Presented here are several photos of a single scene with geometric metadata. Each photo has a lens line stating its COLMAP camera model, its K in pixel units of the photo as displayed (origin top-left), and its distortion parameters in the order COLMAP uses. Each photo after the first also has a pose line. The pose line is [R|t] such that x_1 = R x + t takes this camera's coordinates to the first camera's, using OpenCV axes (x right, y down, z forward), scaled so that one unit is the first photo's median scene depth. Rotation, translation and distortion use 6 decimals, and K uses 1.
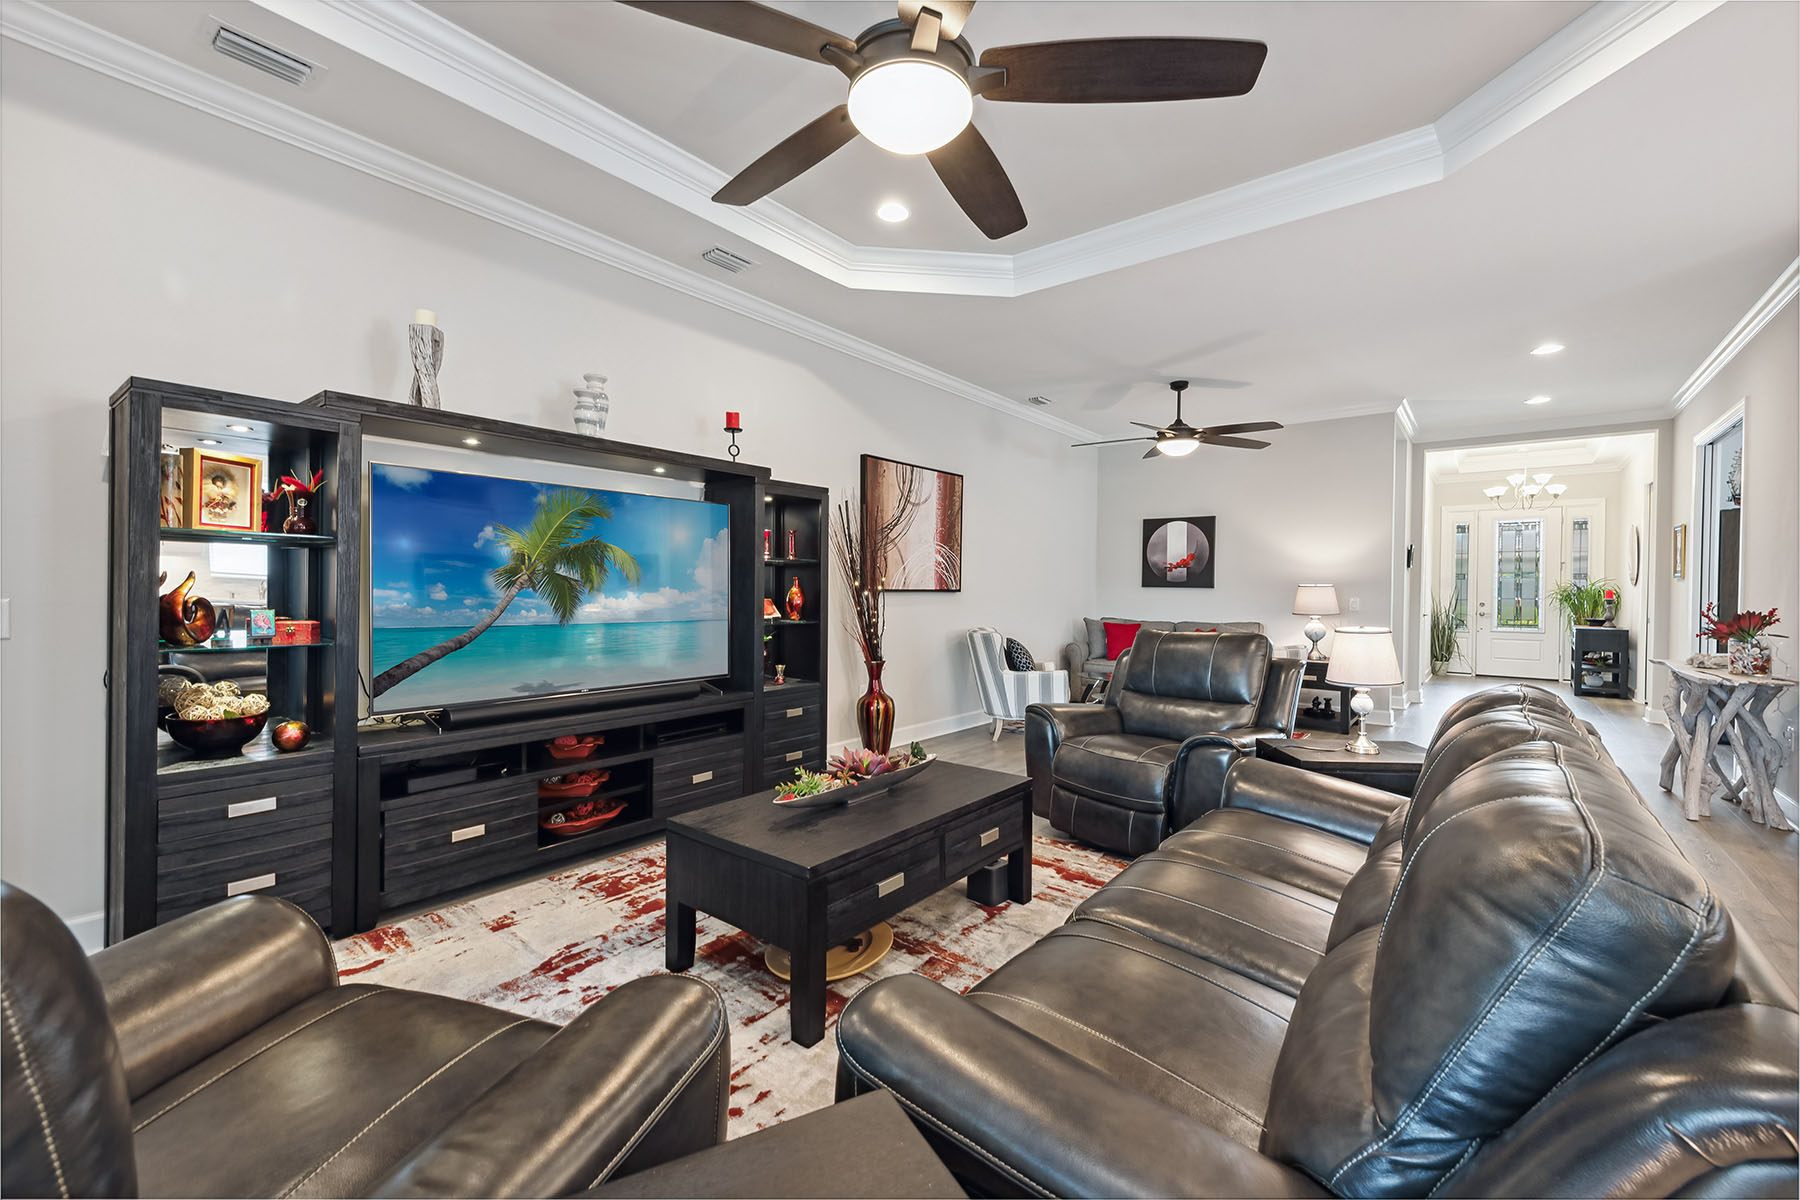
lens RADIAL K [[740.5, 0, 899.9], [0, 740.5, 595.3], [0, 0, 1]] dist [0.001466, 0.000035]
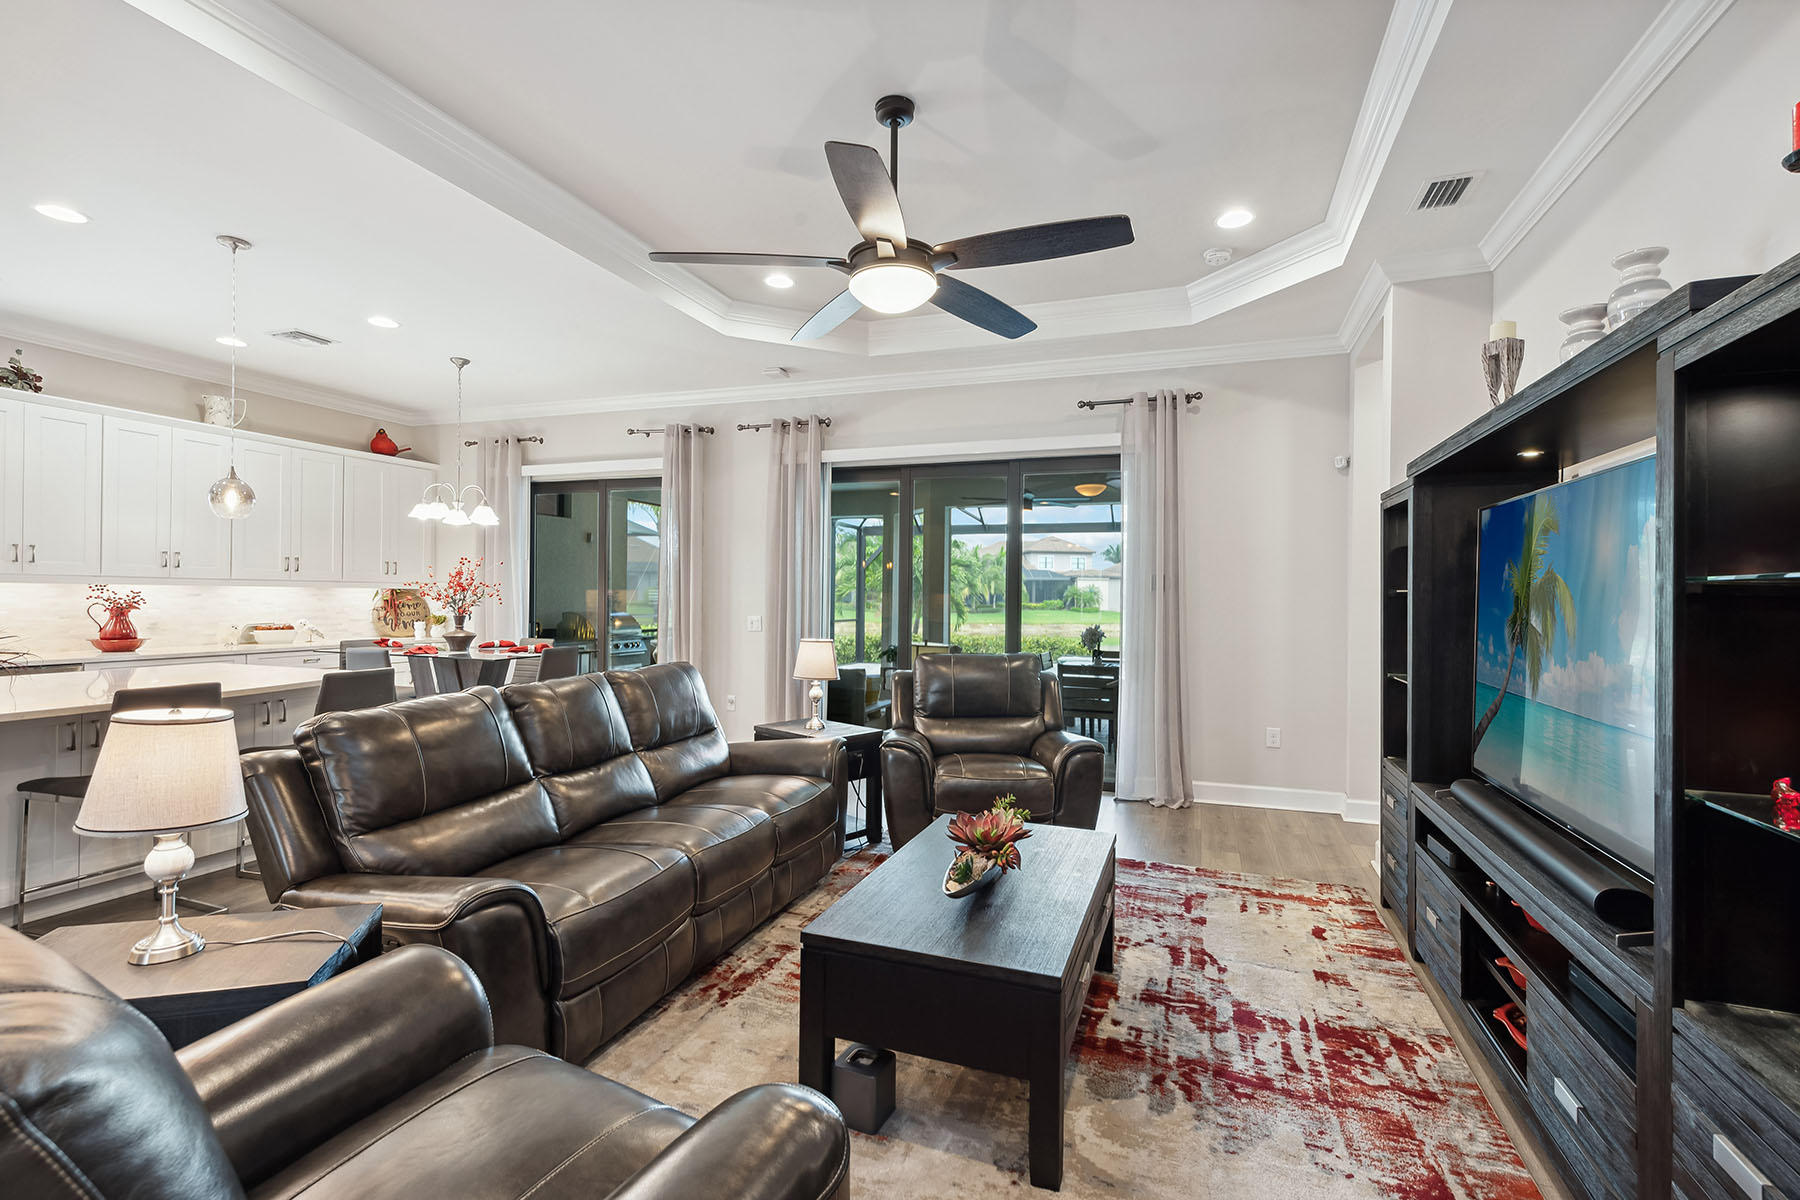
lens RADIAL K [[819.4, 0, 913.8], [0, 819.4, 593.5], [0, 0, 1]] dist [0.000824, -0.000423]
pose [[-0.943365, -0.023791, -0.330901, 0.241483], [-0.025573, 0.999672, 0.001033, -0.035913], [0.330768, 0.009436, -0.943665, 1.255038]]
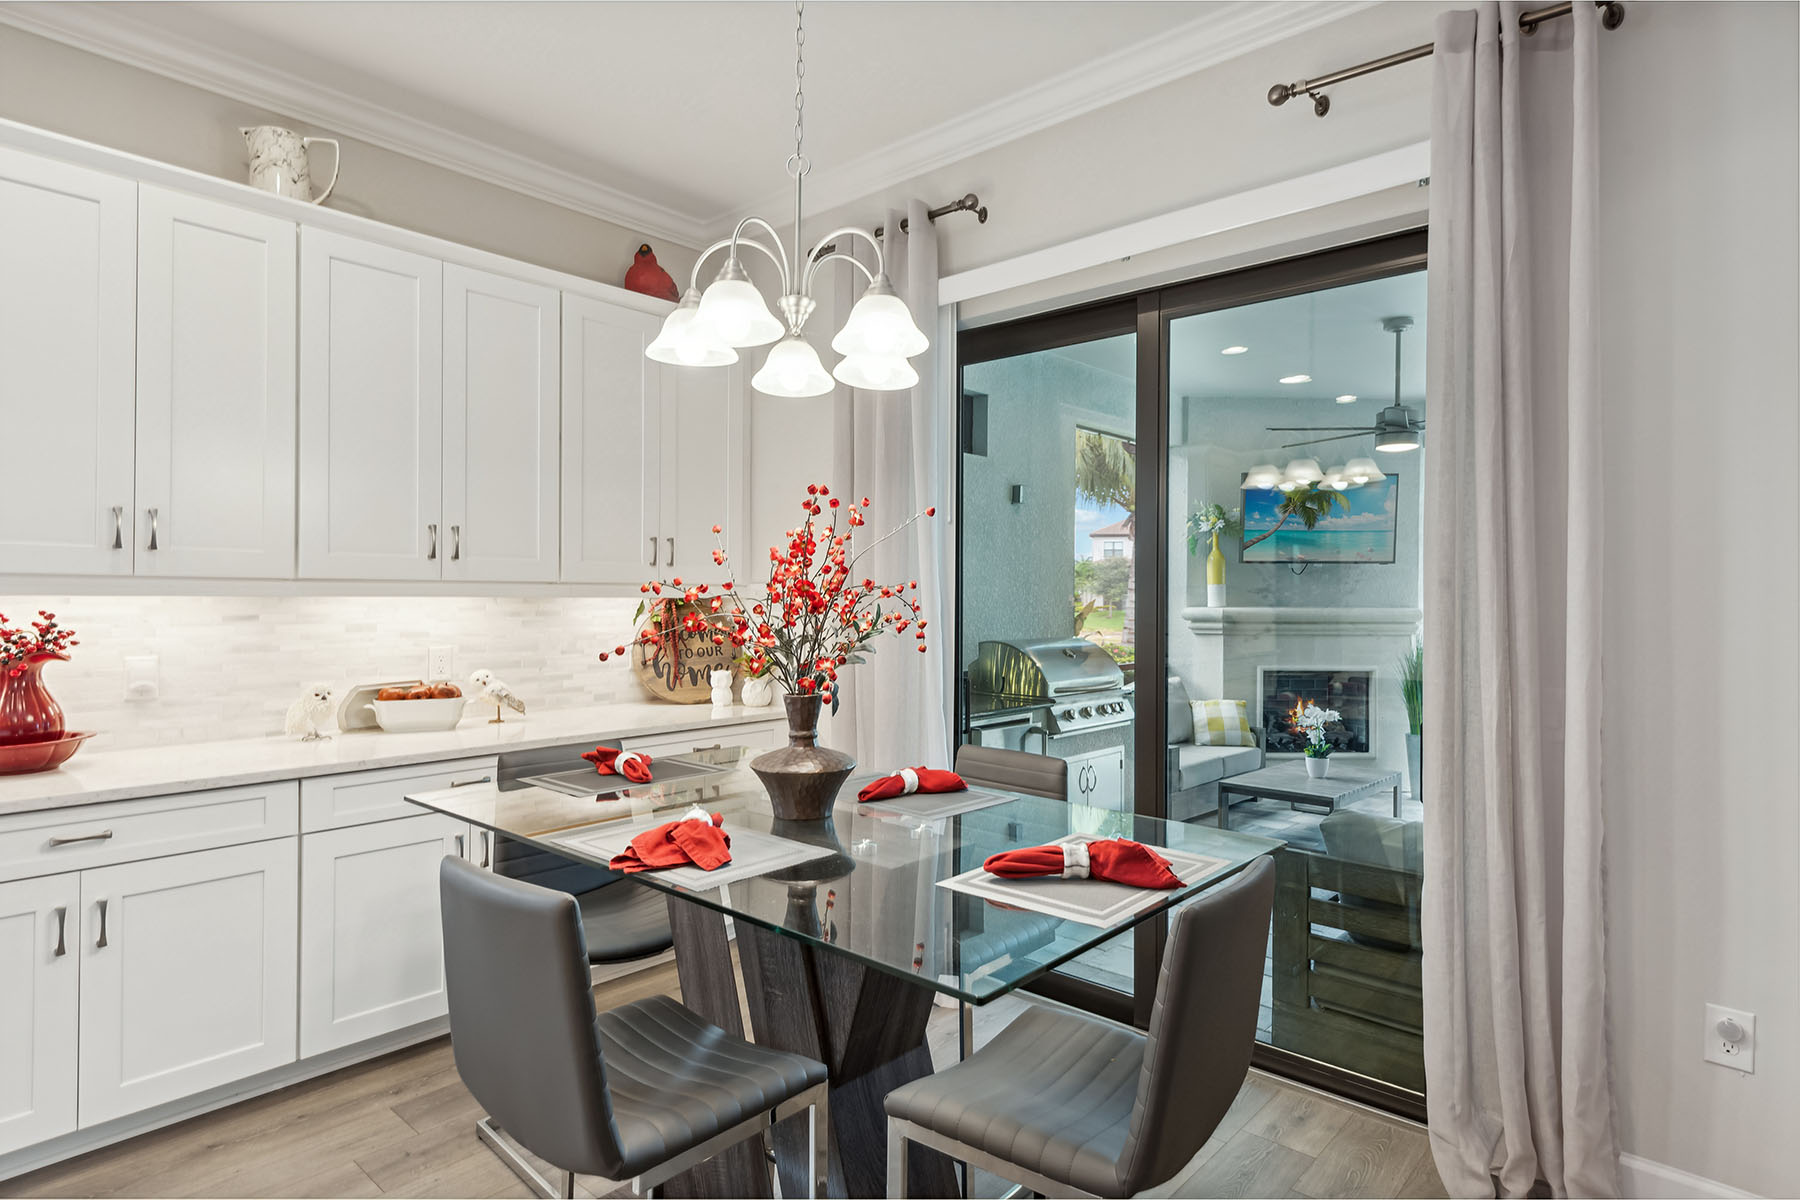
lens RADIAL K [[990.6, 0, 911.0], [0, 990.6, 588.8], [0, 0, 1]] dist [-0.006223, -0.001461]
pose [[-0.998451, -0.018037, 0.052638, 0.446045], [-0.017785, 0.999828, 0.005255, -0.033166], [-0.052724, 0.004311, -0.998600, 0.079226]]
